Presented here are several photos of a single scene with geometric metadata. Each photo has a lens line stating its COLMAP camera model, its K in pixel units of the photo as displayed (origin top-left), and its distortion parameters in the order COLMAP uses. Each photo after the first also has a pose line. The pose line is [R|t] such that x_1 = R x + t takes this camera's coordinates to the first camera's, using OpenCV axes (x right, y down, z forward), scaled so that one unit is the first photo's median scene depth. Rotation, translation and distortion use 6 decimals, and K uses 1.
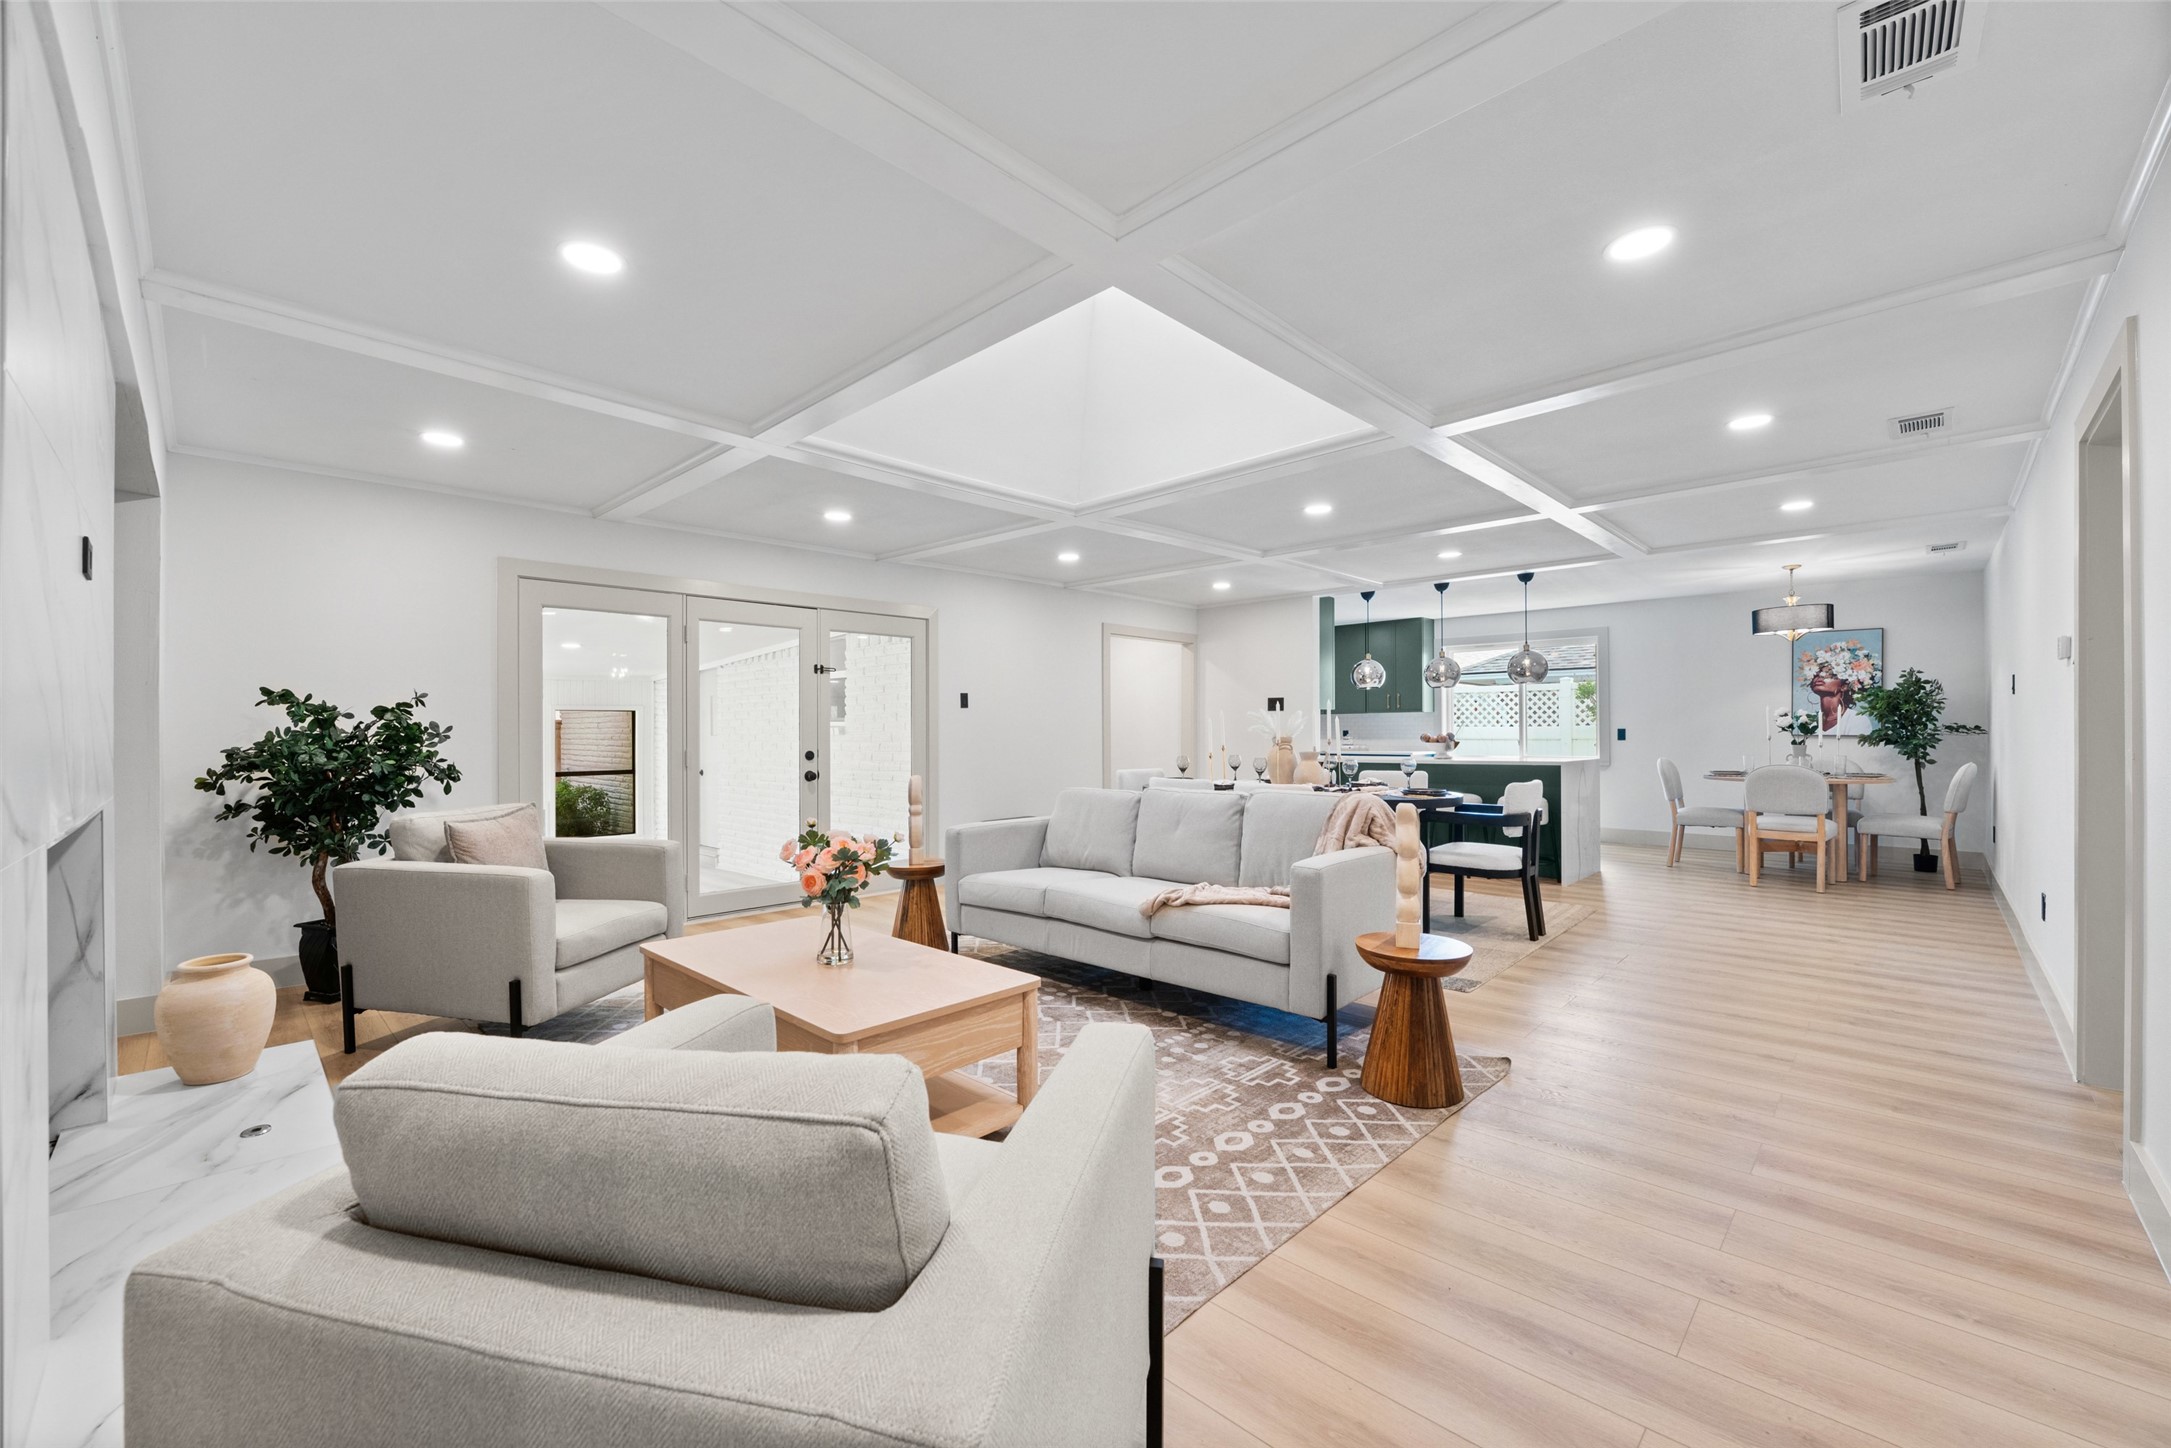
lens RADIAL K [[880.3, 0, 1076.6], [0, 880.3, 721.9], [0, 0, 1]] dist [-0.026799, 0.000632]
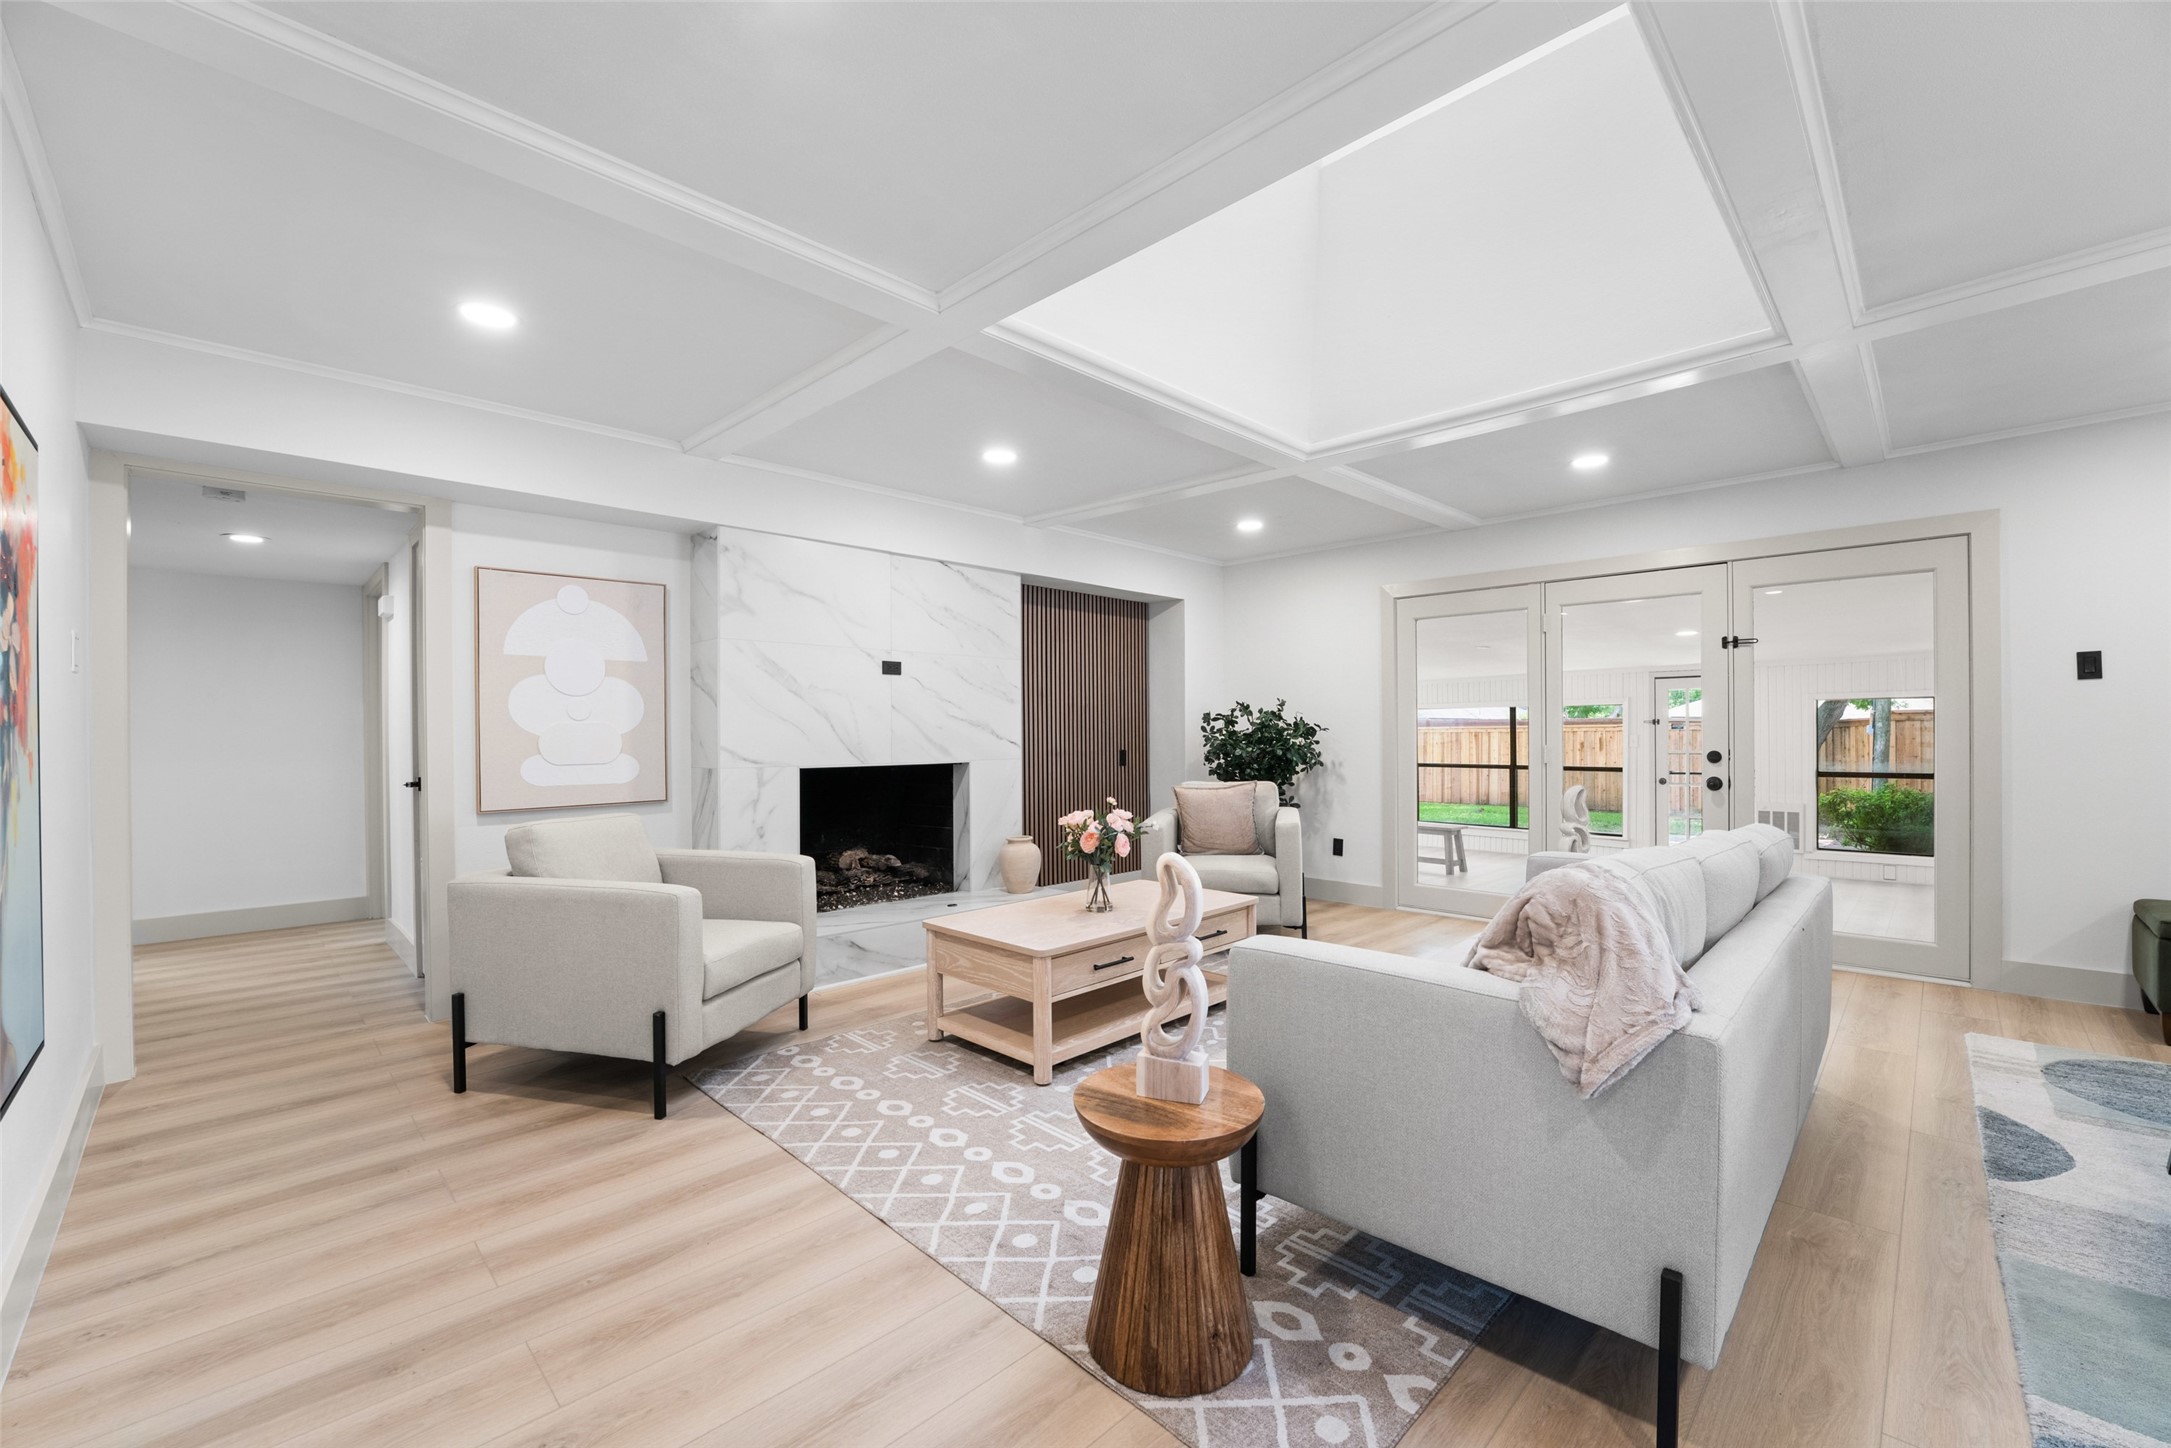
lens RADIAL K [[885.2, 0, 1075.2], [0, 885.2, 732.2], [0, 0, 1]] dist [-0.026904, -0.000203]
pose [[-0.013694, 0.003713, -0.999899, 0.740638], [0.018828, 0.999817, 0.003455, 0.005692], [0.999729, -0.018779, -0.013761, 0.723600]]
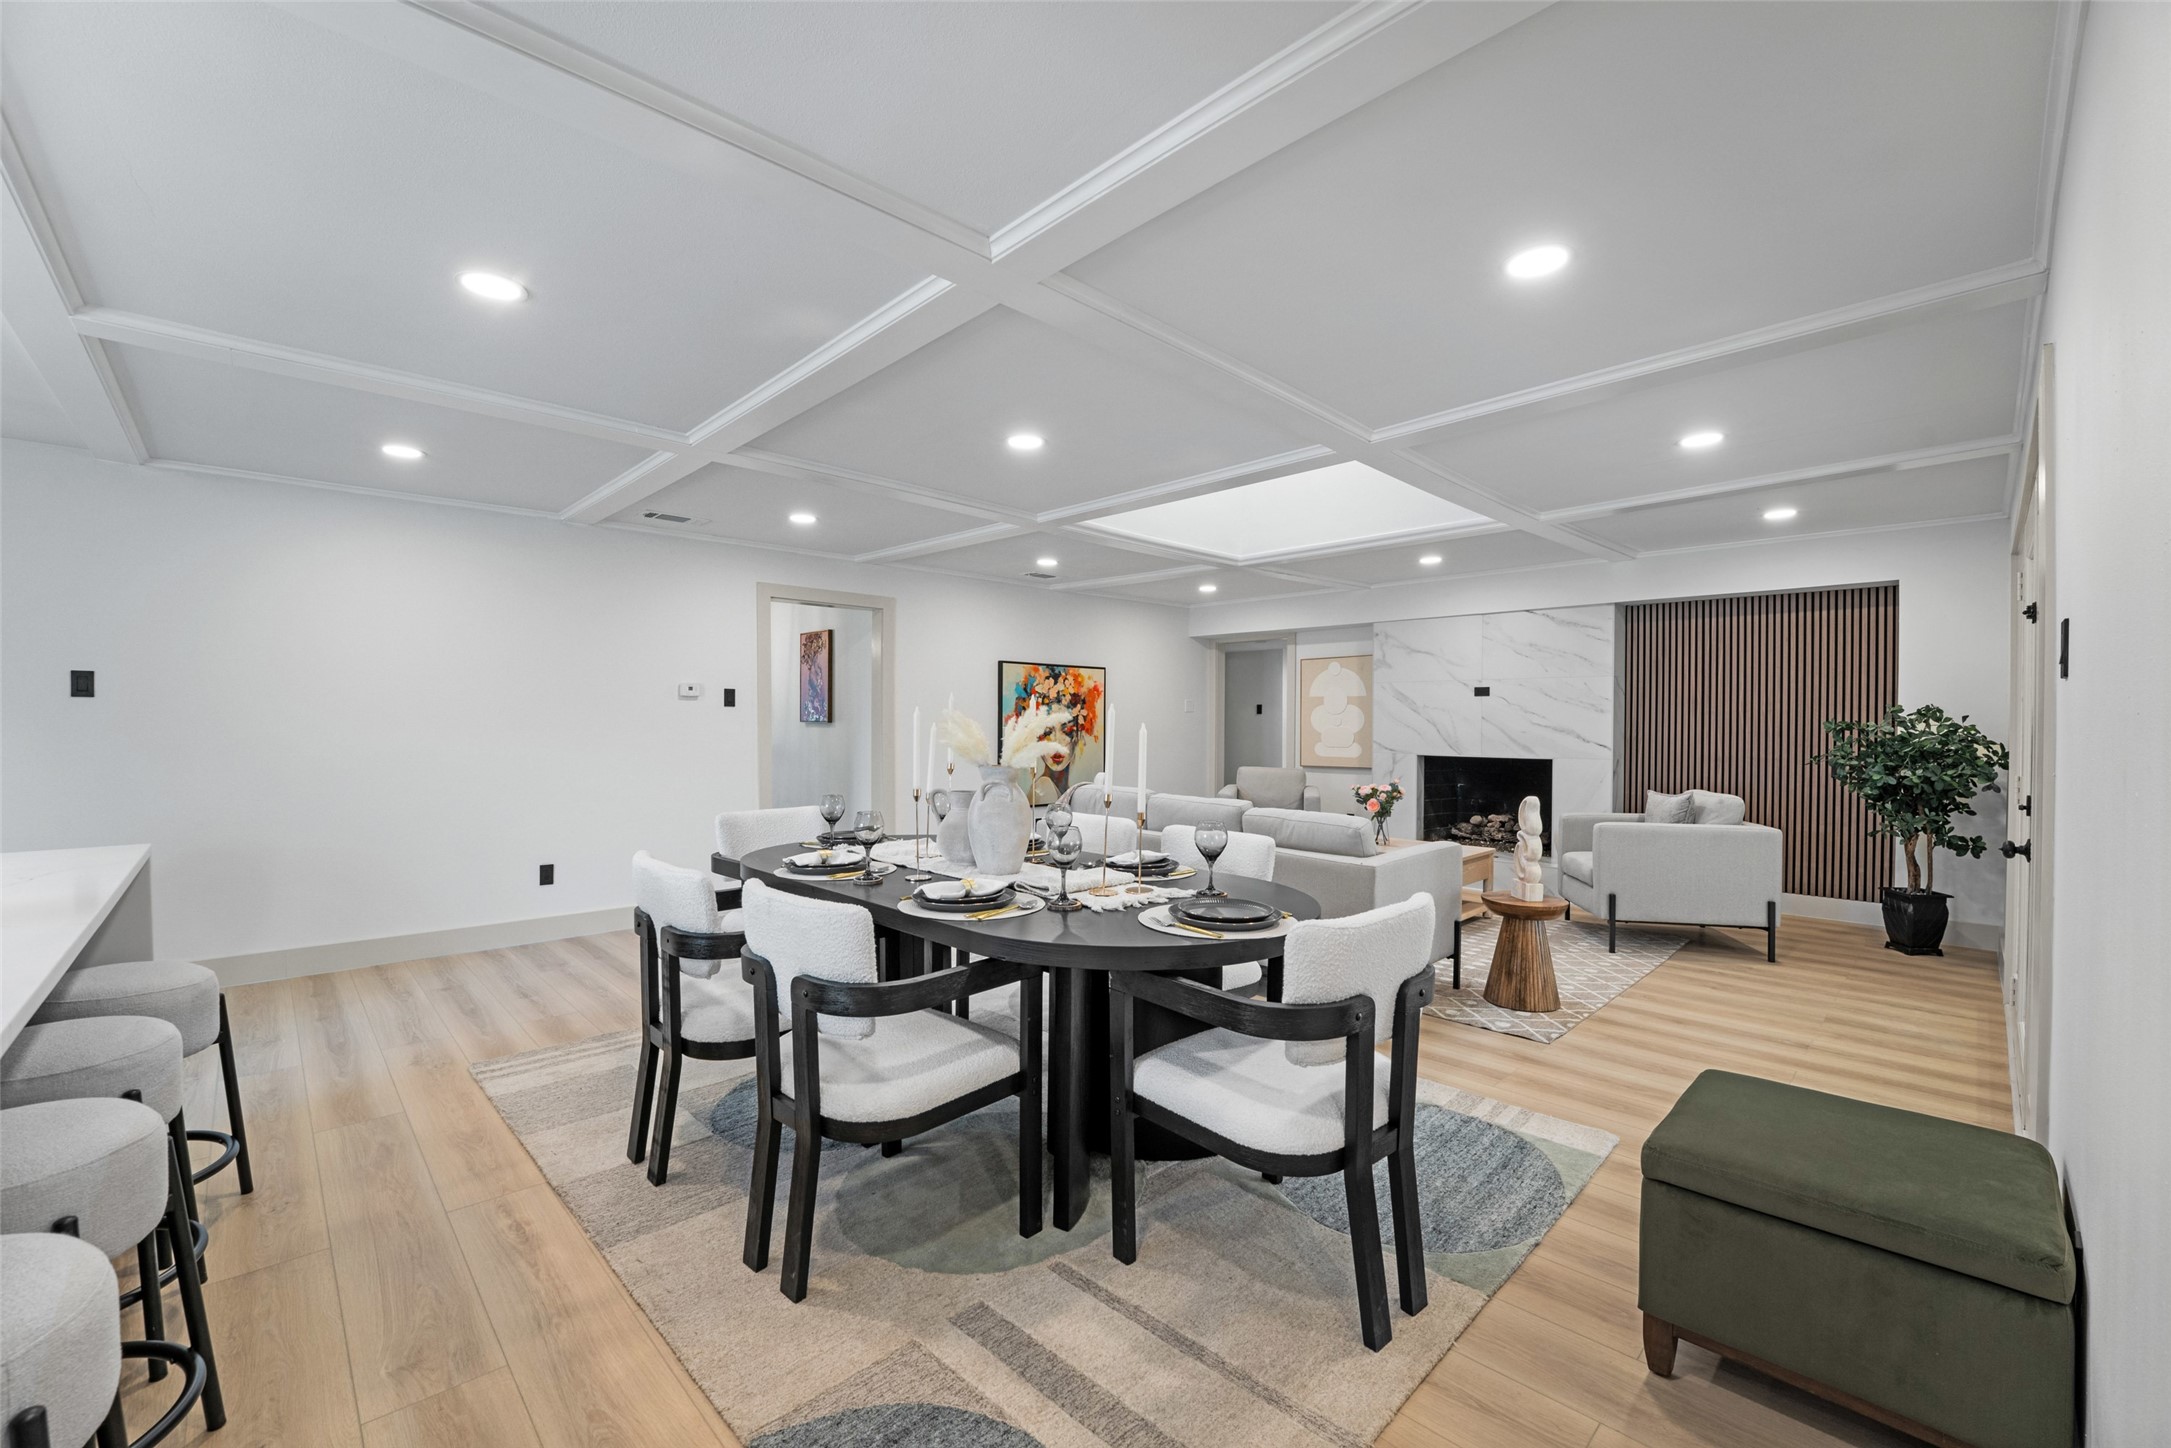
lens RADIAL K [[885.2, 0, 1075.2], [0, 885.2, 732.2], [0, 0, 1]] dist [-0.026904, -0.000203]
pose [[-0.999392, 0.001212, 0.034849, 0.280522], [0.001210, 0.999999, -0.000074, -0.001552], [-0.034849, -0.000031, -0.999393, 2.332507]]
